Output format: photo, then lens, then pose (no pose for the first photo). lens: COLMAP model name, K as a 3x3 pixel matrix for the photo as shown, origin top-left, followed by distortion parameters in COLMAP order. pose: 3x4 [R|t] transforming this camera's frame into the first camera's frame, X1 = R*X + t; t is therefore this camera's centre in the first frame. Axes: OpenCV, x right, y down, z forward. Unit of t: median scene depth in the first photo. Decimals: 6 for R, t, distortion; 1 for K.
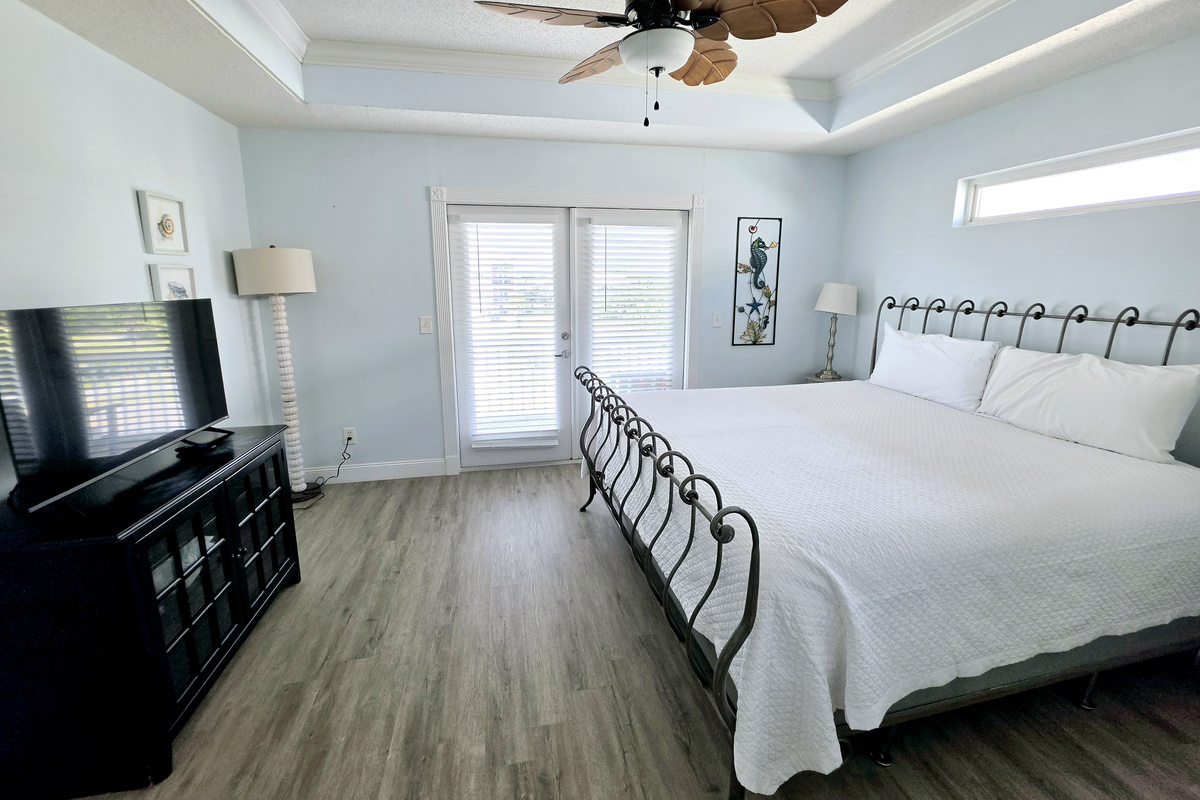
lens RADIAL K [[483.1, 0, 599.3], [0, 483.1, 341.3], [0, 0, 1]] dist [-0.001510, -0.000396]
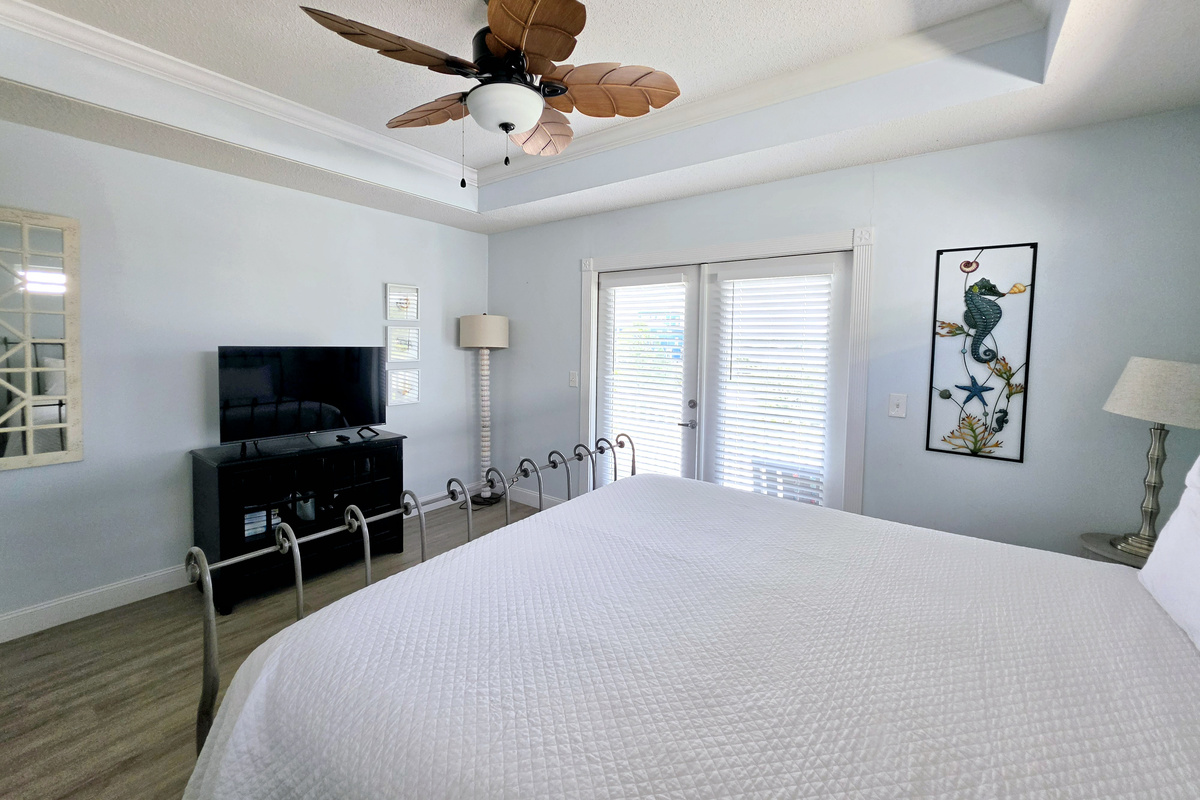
lens RADIAL K [[483.1, 0, 599.3], [0, 483.1, 341.3], [0, 0, 1]] dist [-0.001510, -0.000396]
pose [[0.666885, 0.015546, -0.744998, 0.460294], [-0.115293, 0.989896, -0.082549, -0.030586], [0.736187, 0.140944, 0.661939, 0.251170]]
